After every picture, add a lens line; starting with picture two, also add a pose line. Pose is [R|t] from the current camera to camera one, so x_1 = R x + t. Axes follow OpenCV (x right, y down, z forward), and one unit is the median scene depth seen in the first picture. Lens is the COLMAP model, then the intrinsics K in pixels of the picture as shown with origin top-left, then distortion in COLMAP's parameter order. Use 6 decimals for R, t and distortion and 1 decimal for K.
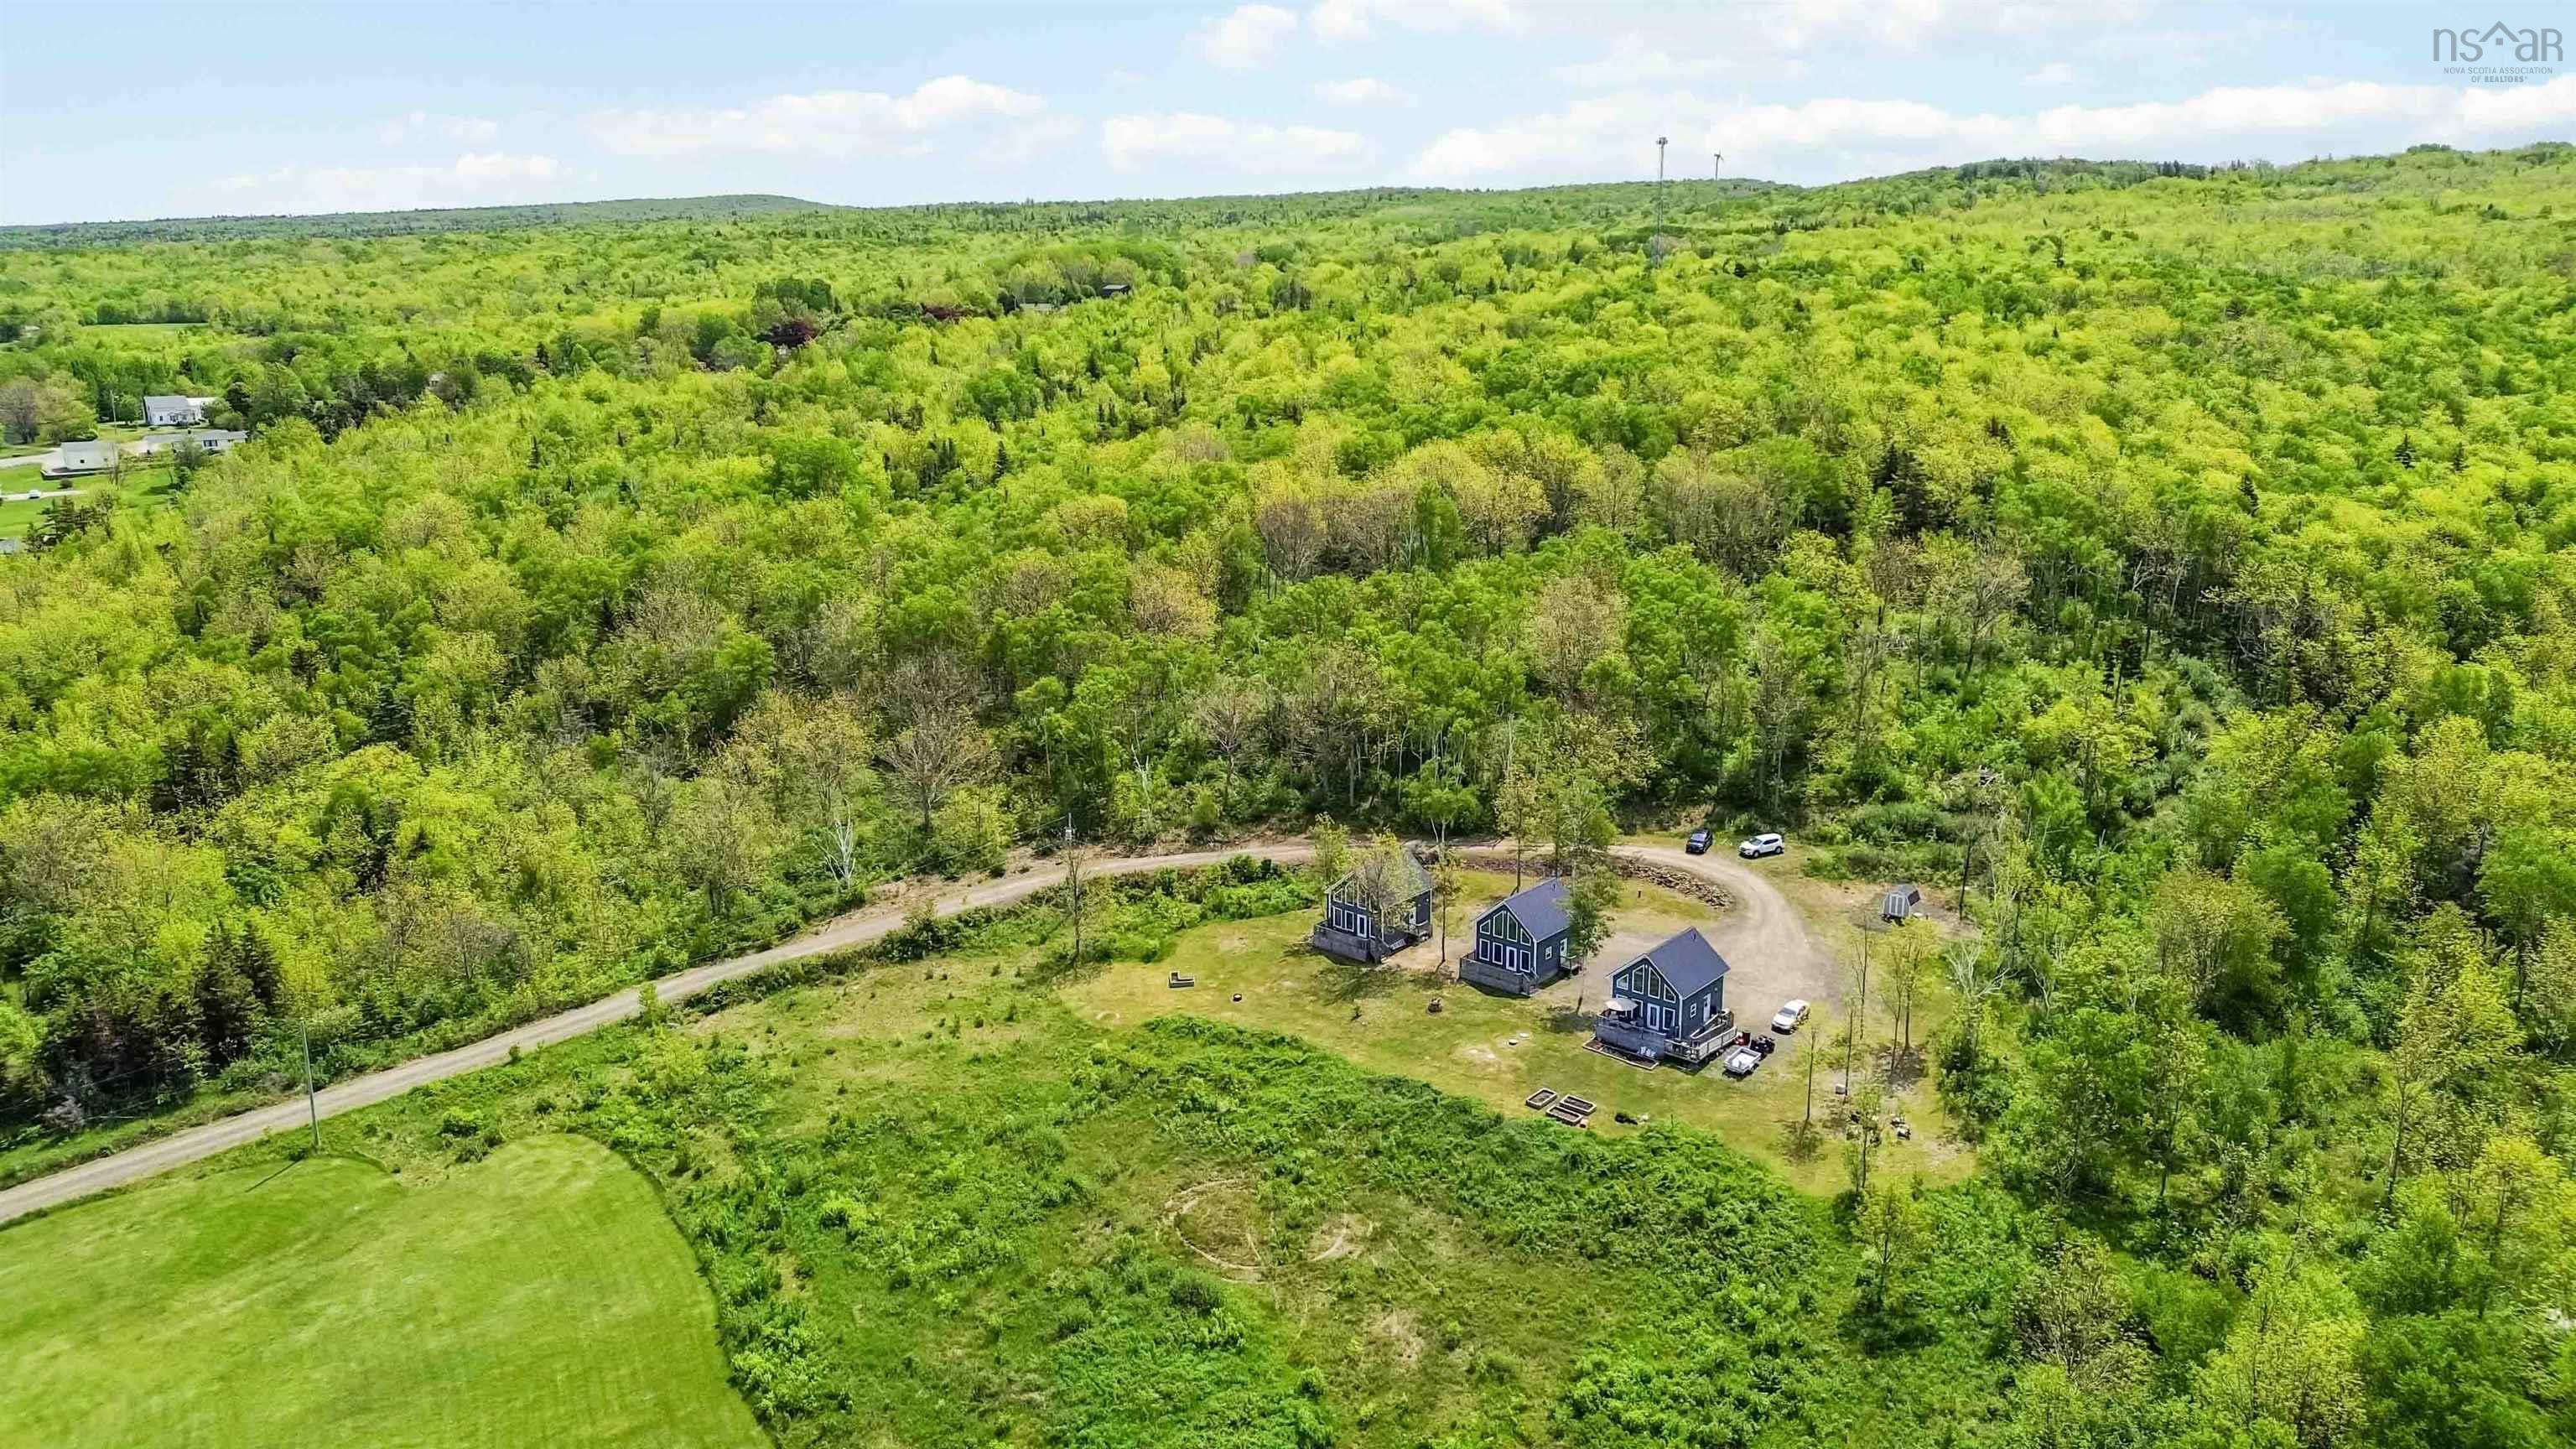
lens RADIAL K [[1822.5, 0, 1288.0], [0, 1822.5, 724.5], [0, 0, 1]] dist [0.105843, -0.111192]
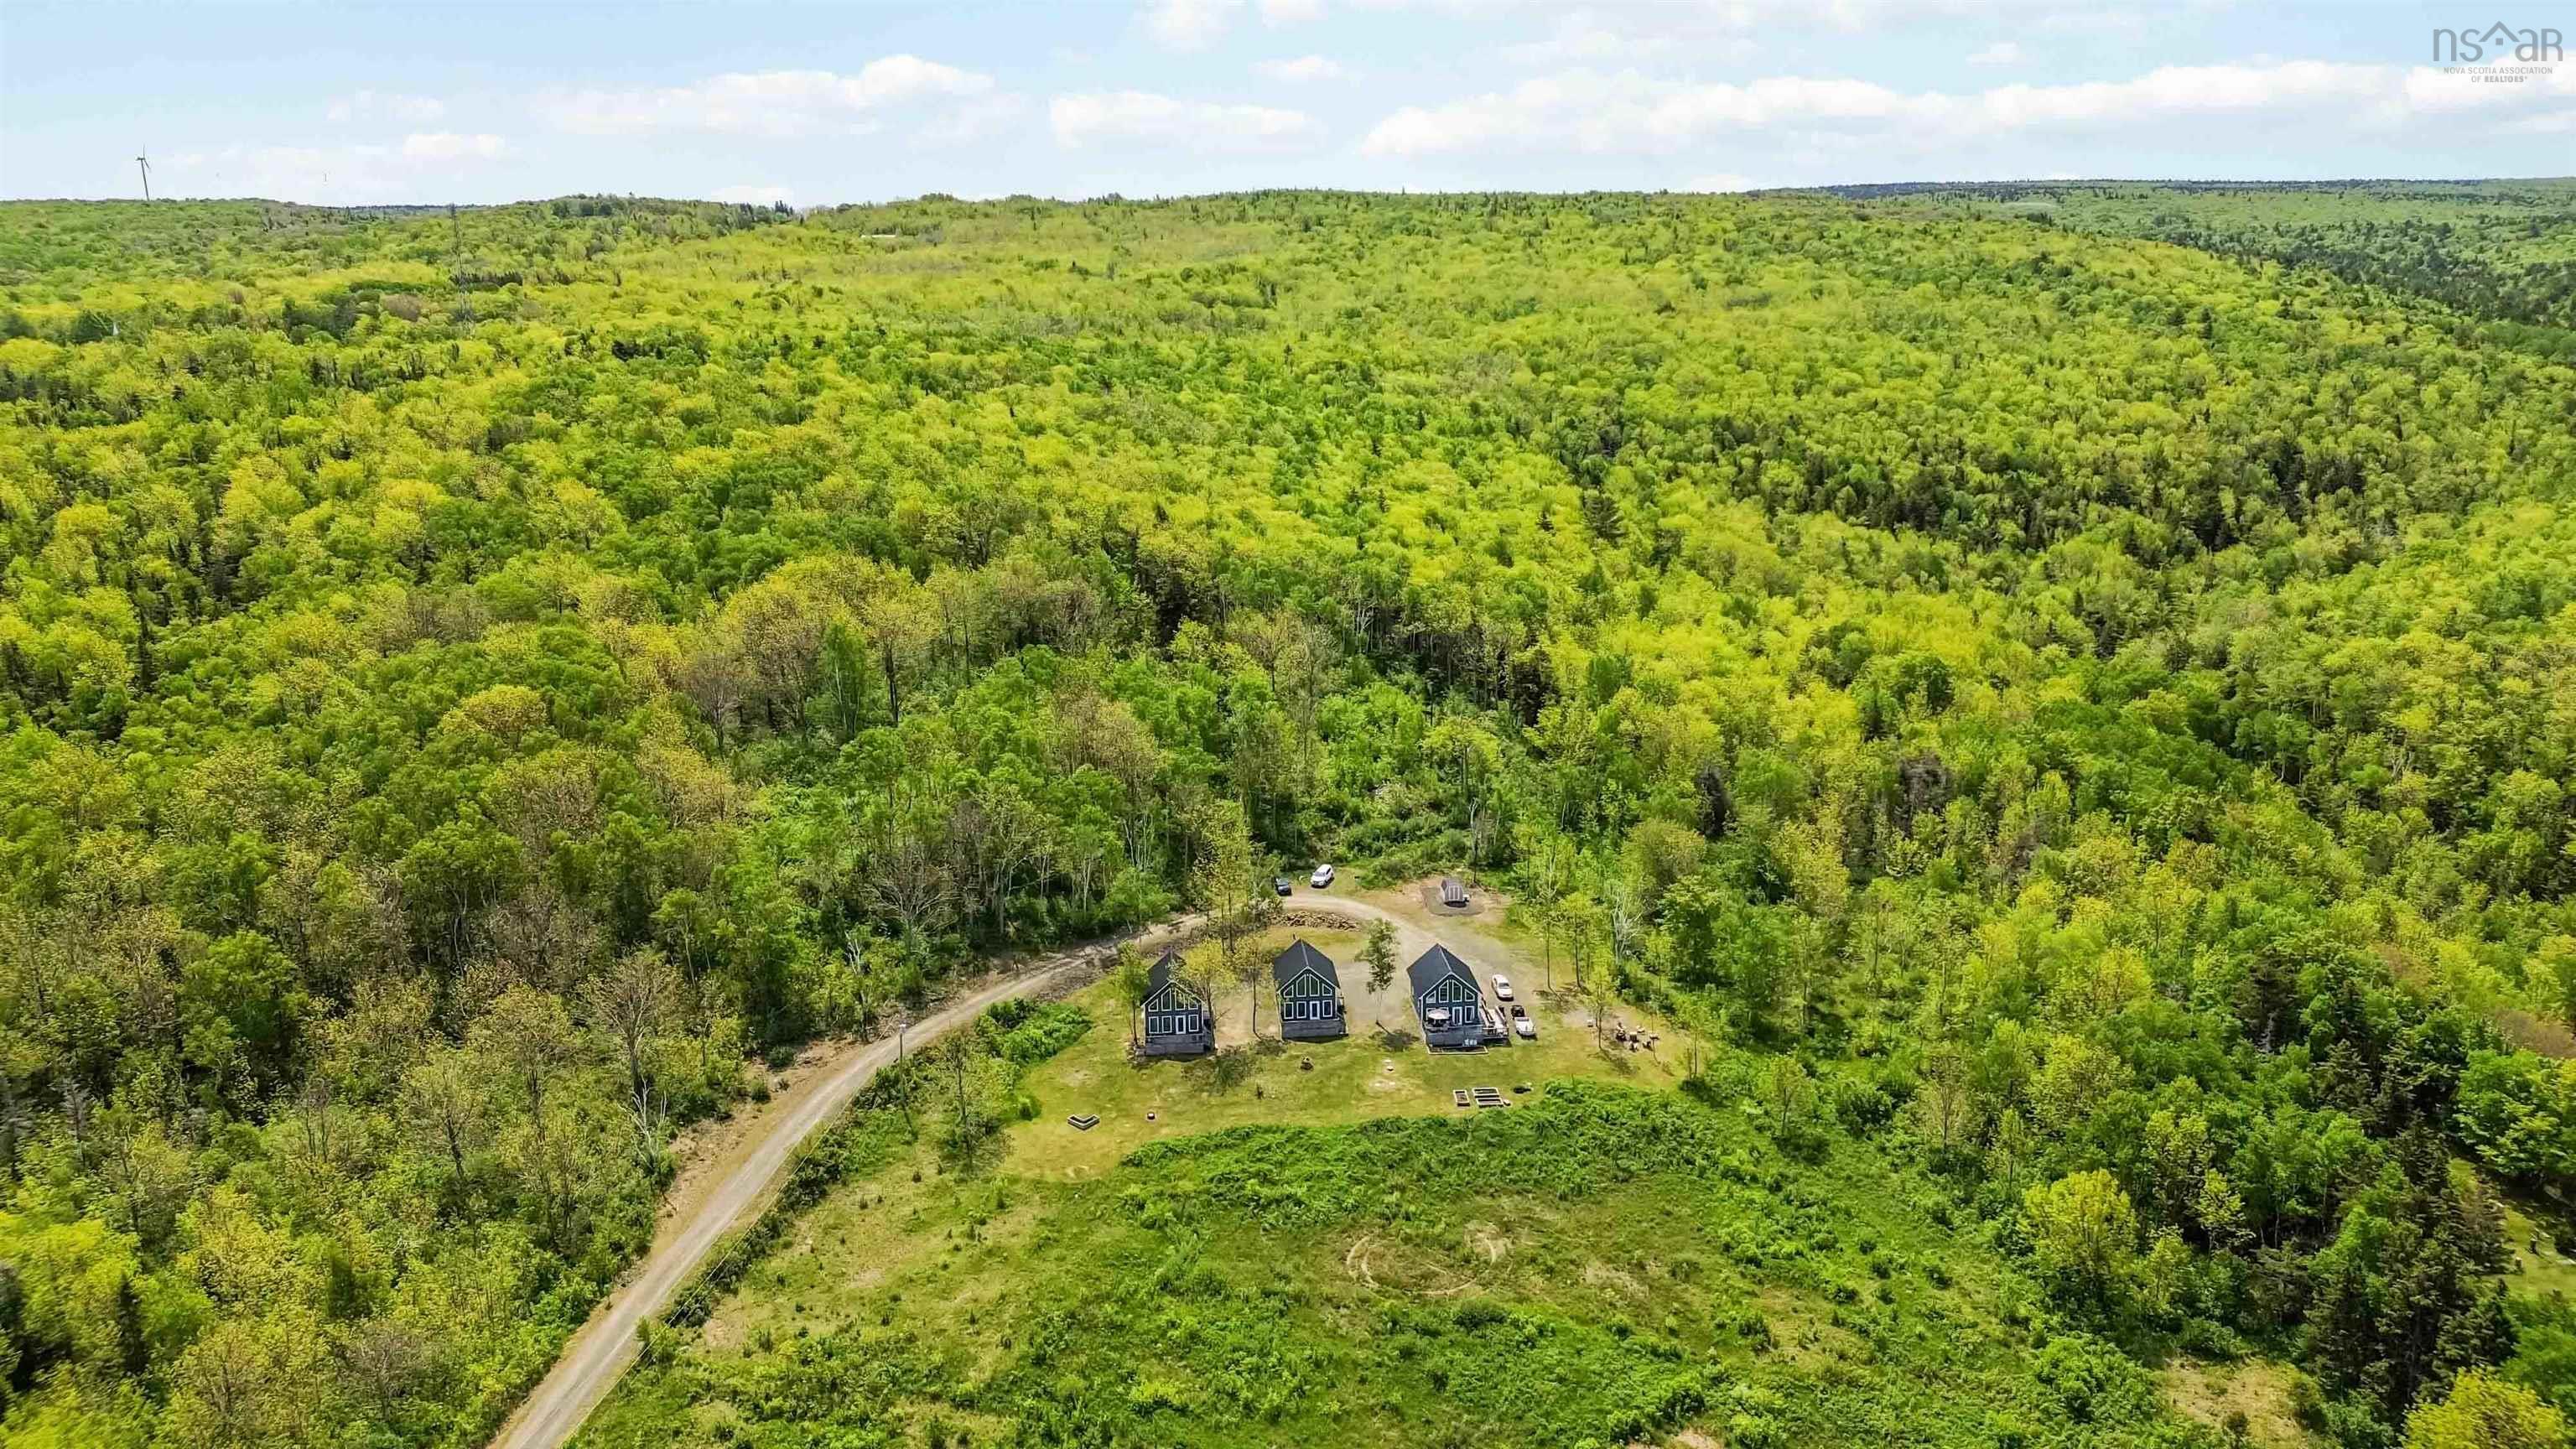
lens RADIAL K [[1822.5, 0, 1288.0], [0, 1822.5, 724.5], [0, 0, 1]] dist [0.105843, -0.111192]
pose [[0.702495, -0.187389, 0.686576, -0.686489], [0.187018, 0.979415, 0.075960, -0.155485], [-0.686677, 0.075040, 0.723079, 0.094529]]
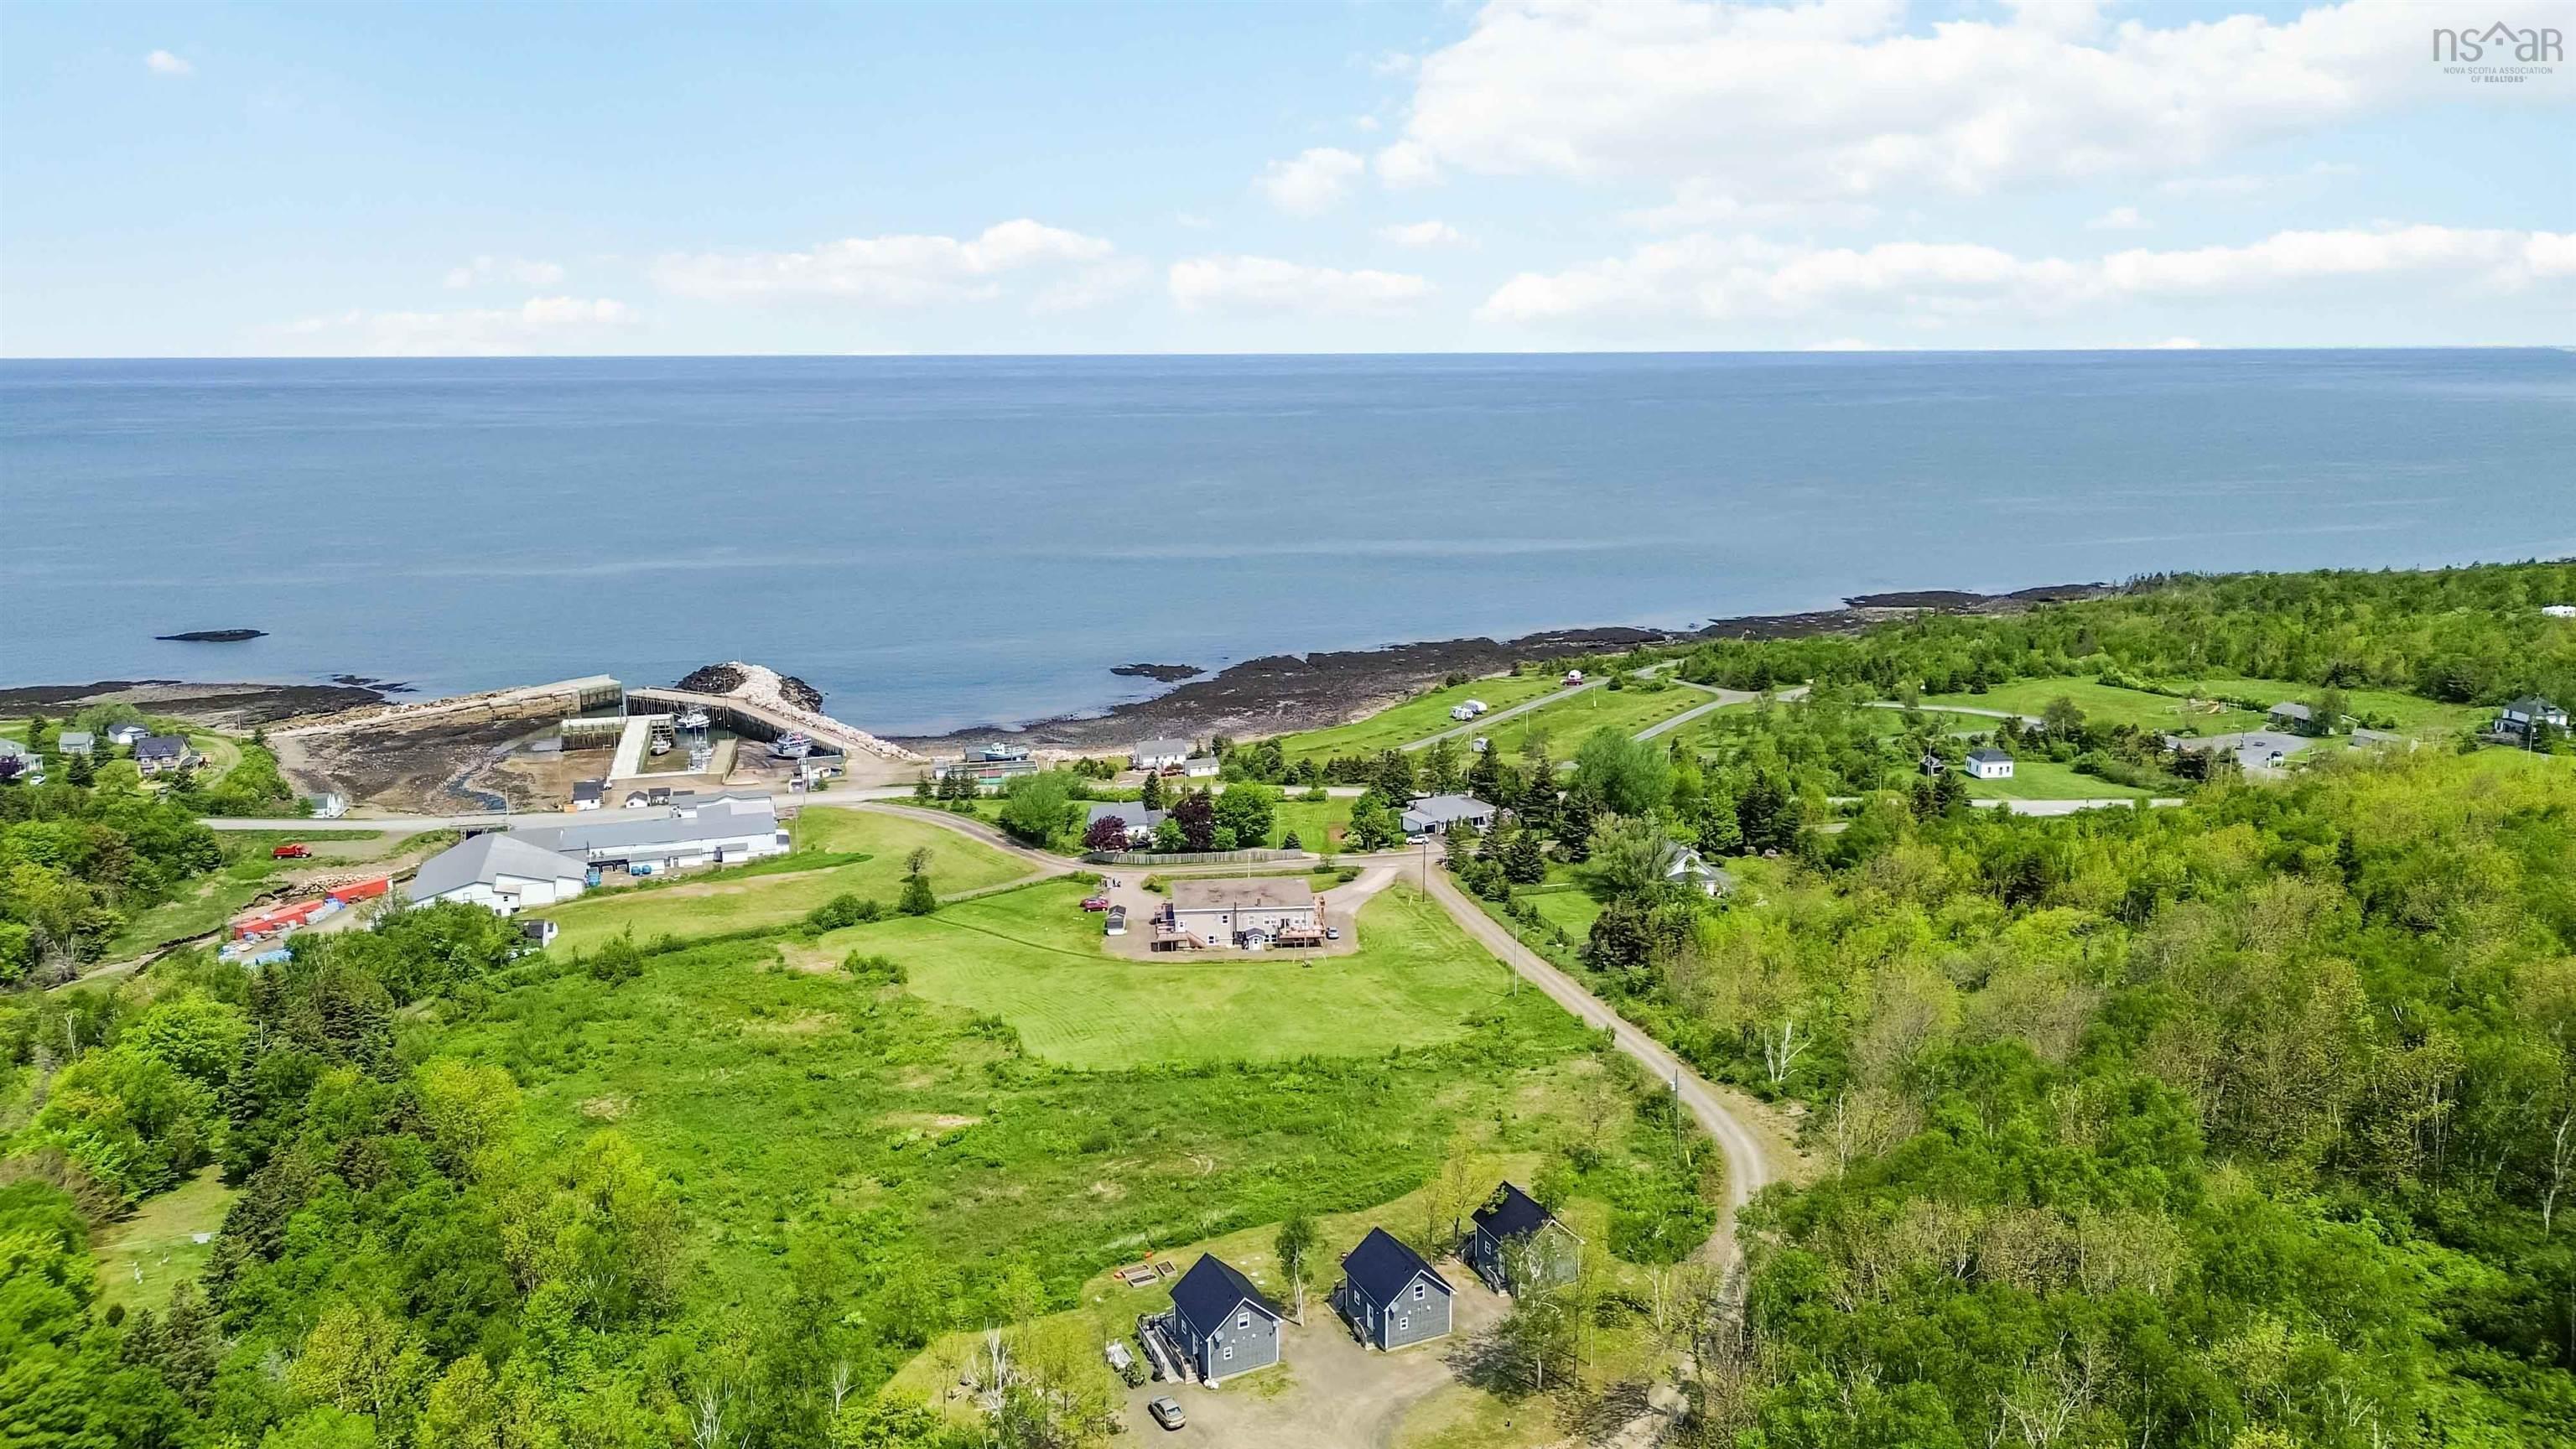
lens RADIAL K [[1832.5, 0, 1295.9], [0, 1832.5, 674.7], [0, 0, 1]] dist [0.104133, -0.124614]
pose [[-0.423646, 0.170726, -0.889594, 0.971092], [-0.210923, 0.936491, 0.280173, -0.457949], [0.880929, 0.306330, -0.360730, 1.196777]]
